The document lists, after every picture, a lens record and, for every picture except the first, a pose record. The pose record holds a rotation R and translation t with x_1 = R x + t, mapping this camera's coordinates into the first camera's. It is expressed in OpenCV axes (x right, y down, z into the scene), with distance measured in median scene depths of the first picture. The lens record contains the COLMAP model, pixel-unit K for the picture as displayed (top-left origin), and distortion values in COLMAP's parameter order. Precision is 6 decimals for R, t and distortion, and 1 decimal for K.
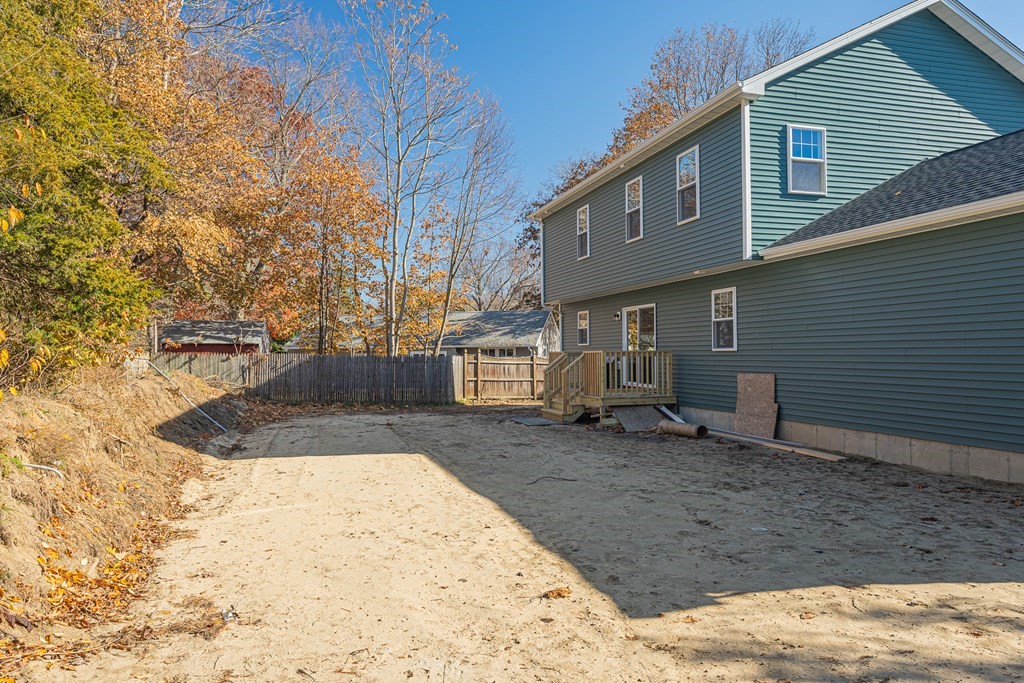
lens RADIAL K [[682.4, 0, 509.0], [0, 682.4, 343.3], [0, 0, 1]] dist [-0.002431, 0.011150]
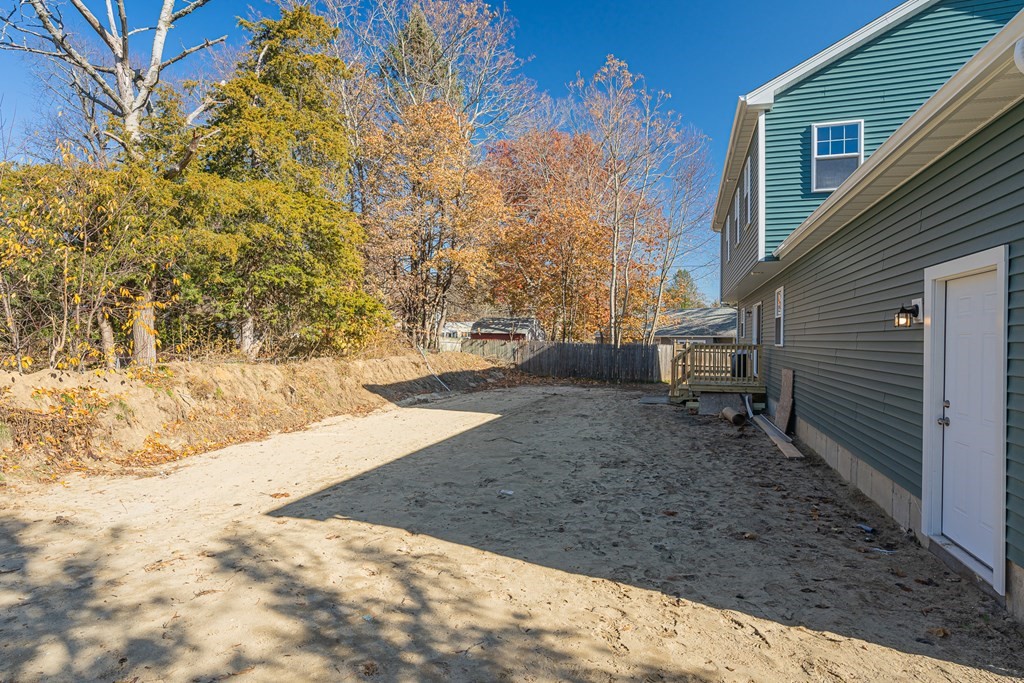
lens RADIAL K [[523.3, 0, 509.6], [0, 523.3, 338.3], [0, 0, 1]] dist [-0.023151, 0.002081]
pose [[0.826469, 0.013449, -0.562822, 0.477328], [-0.006088, 0.999870, 0.014954, -0.012689], [0.562950, -0.008932, 0.826443, 0.111719]]
